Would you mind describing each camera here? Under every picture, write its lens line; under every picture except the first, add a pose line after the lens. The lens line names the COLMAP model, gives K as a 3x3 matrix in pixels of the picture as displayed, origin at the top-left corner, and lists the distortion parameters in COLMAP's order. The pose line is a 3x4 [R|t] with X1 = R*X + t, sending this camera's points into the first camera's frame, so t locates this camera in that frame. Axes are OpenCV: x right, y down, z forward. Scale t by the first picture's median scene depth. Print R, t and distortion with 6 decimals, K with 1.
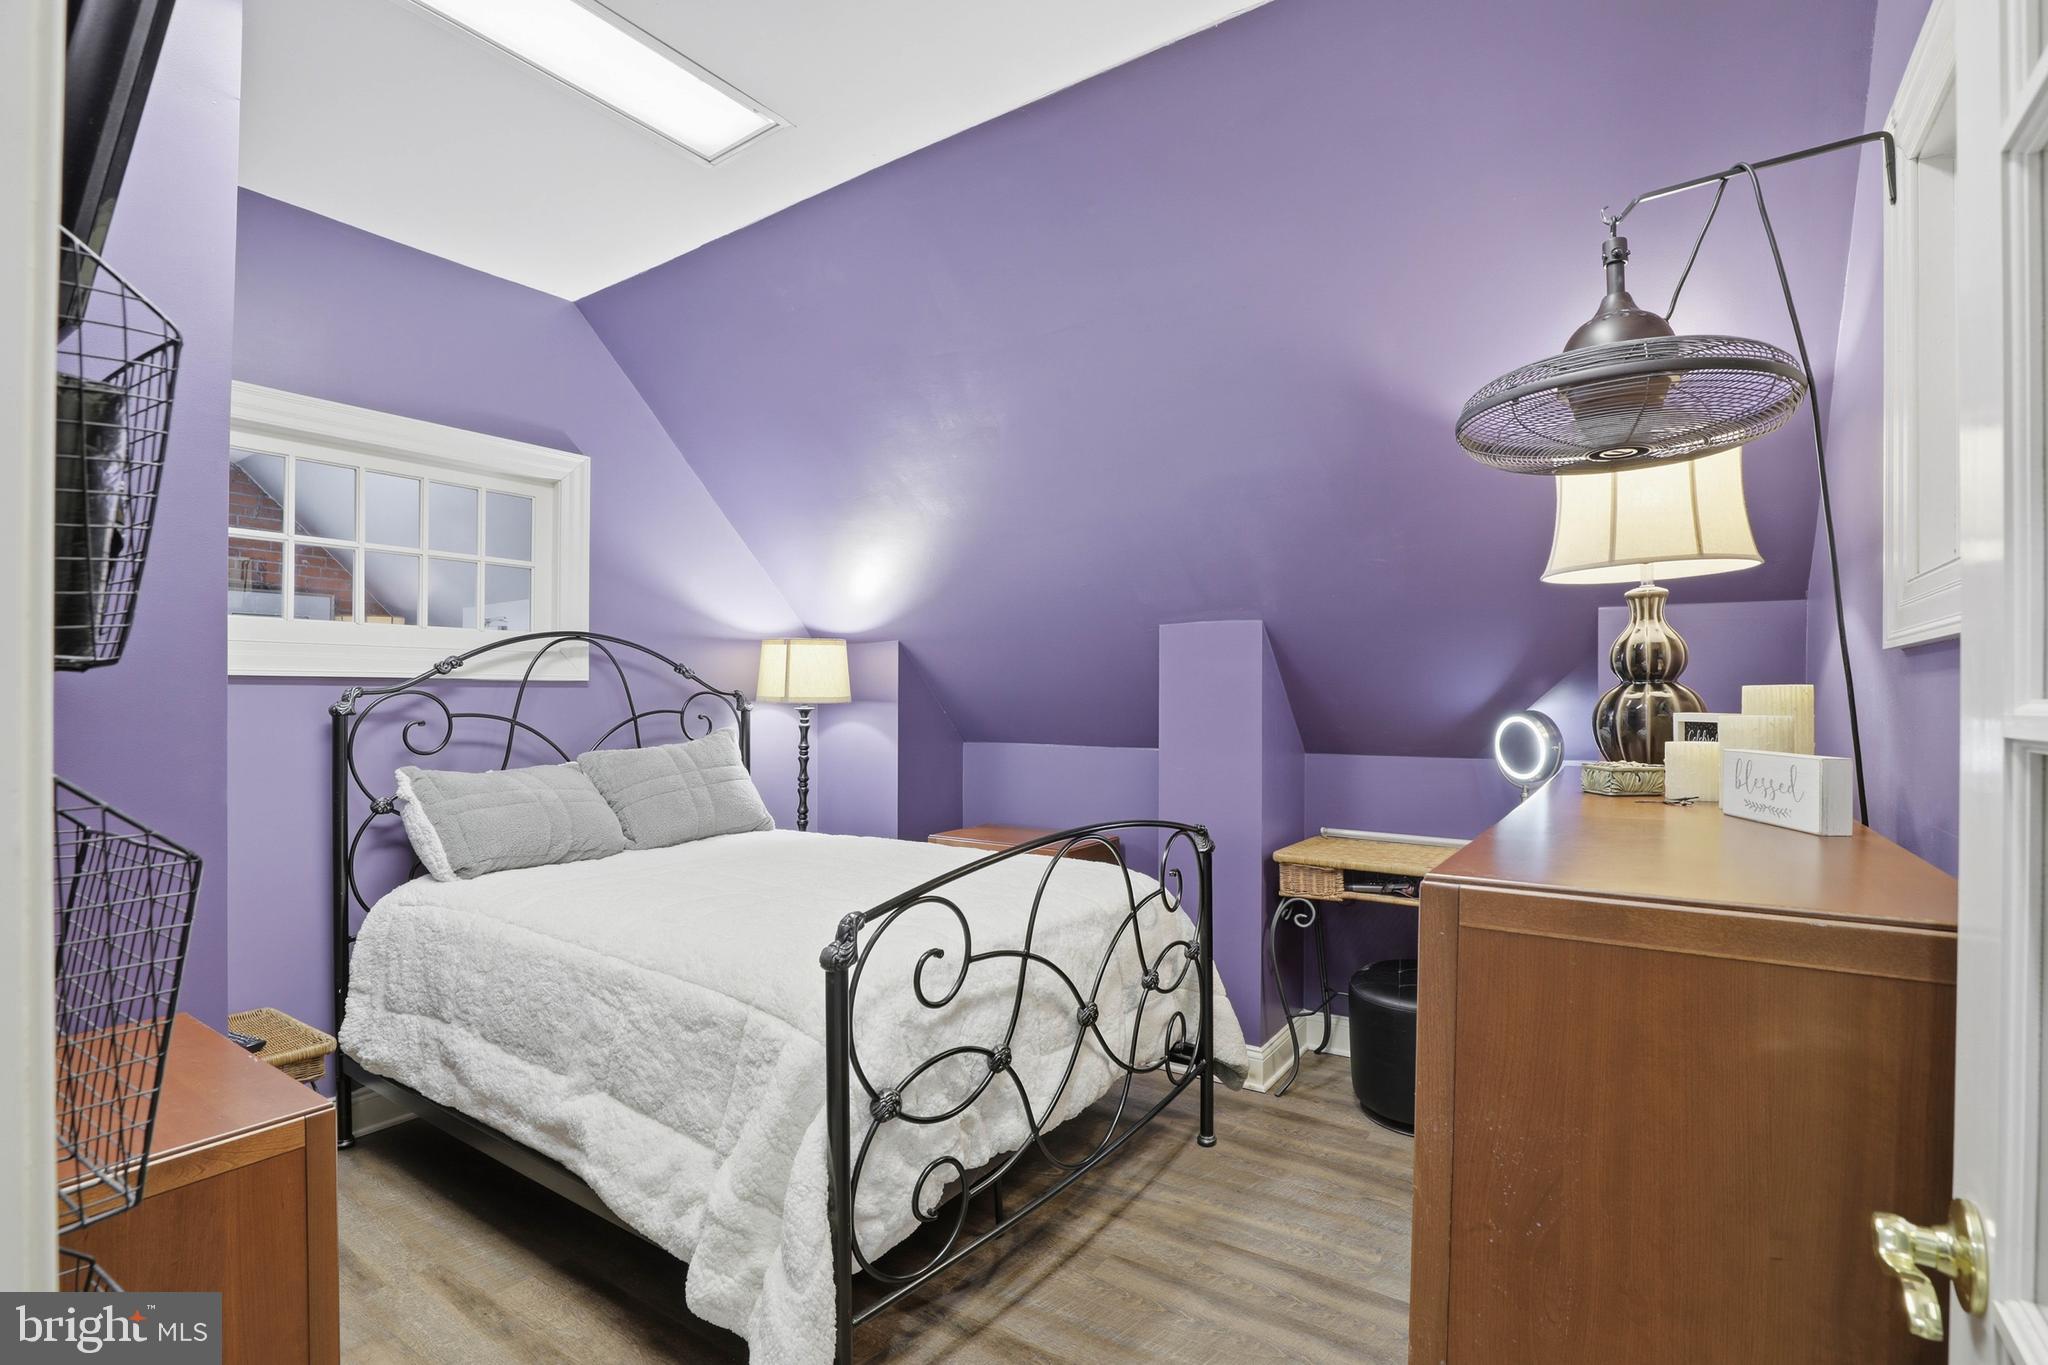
lens RADIAL K [[945.4, 0, 1037.0], [0, 945.4, 697.7], [0, 0, 1]] dist [-0.033047, 0.002033]
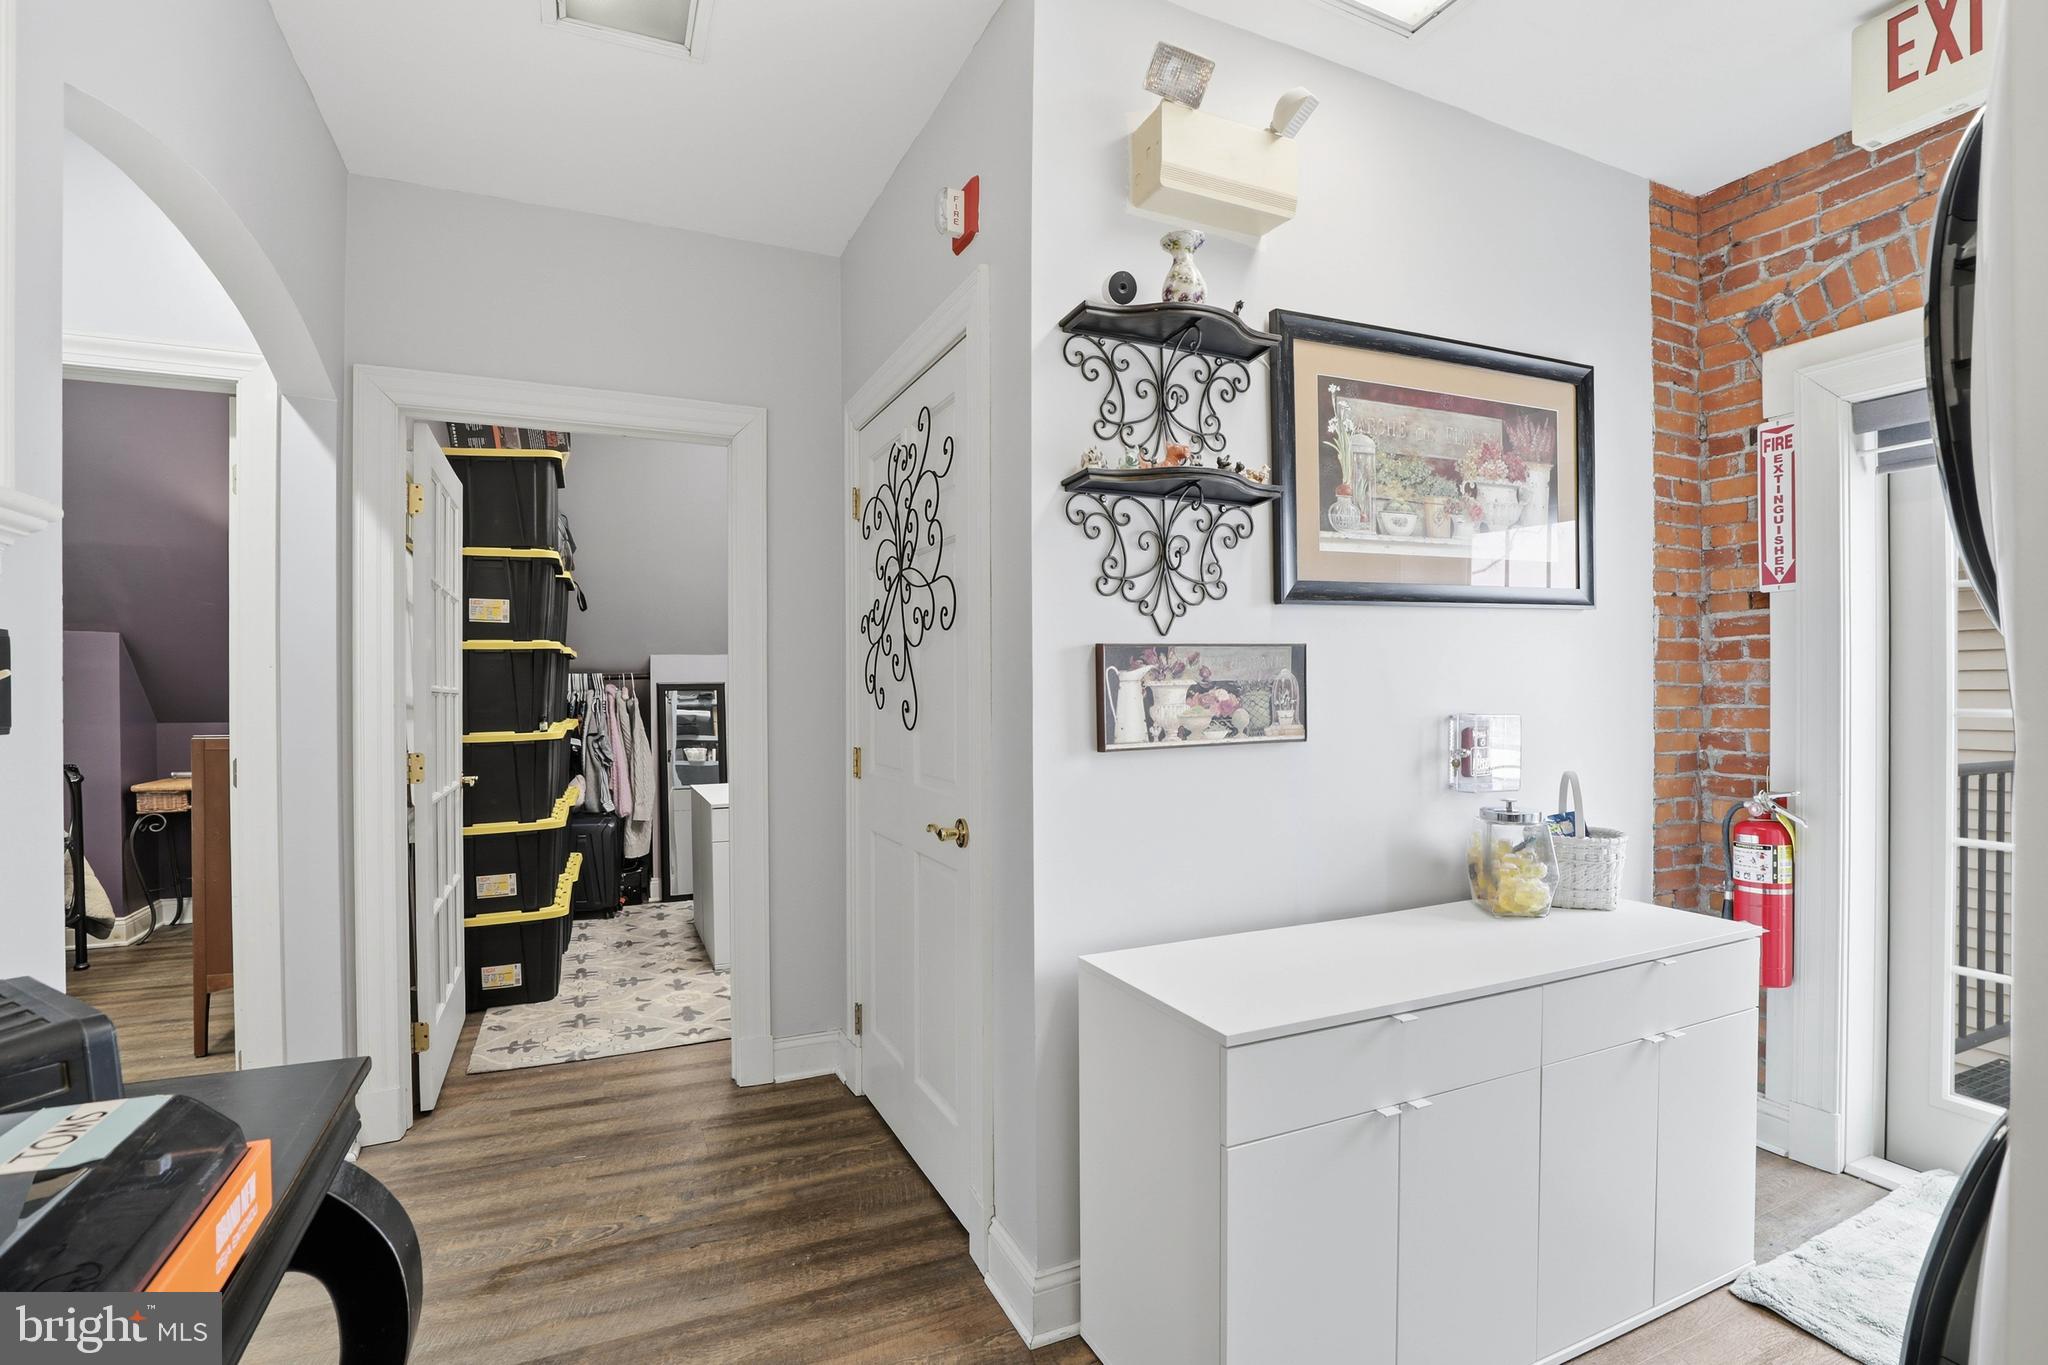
lens RADIAL K [[945.4, 0, 1017.2], [0, 945.4, 683.9], [0, 0, 1]] dist [-0.033047, 0.002033]
pose [[0.519871, -0.006992, 0.854216, -0.260422], [0.005038, 0.999974, 0.005119, 0.001773], [-0.854230, 0.001643, 0.519893, -0.958517]]
